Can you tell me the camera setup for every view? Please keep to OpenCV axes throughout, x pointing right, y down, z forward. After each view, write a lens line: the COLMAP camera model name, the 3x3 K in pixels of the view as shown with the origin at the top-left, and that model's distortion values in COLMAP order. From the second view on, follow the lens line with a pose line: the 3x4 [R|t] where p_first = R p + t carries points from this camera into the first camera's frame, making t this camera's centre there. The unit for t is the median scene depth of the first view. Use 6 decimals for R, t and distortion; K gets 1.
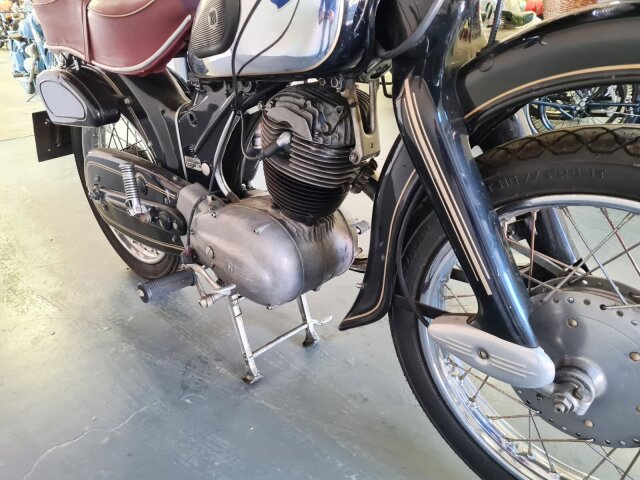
lens RADIAL K [[479.1, 0, 318.2], [0, 479.1, 242.8], [0, 0, 1]] dist [0.027816, -0.017240]
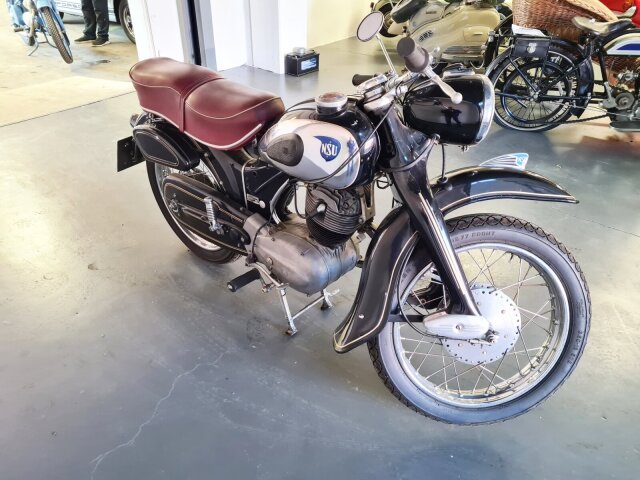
lens RADIAL K [[479.1, 0, 321.2], [0, 479.1, 238.2], [0, 0, 1]] dist [0.027816, -0.017240]
pose [[0.999062, -0.004309, 0.043095, -0.109200], [-0.001781, 0.990108, 0.140294, -0.259541], [-0.043273, -0.140239, 0.989172, -0.558212]]
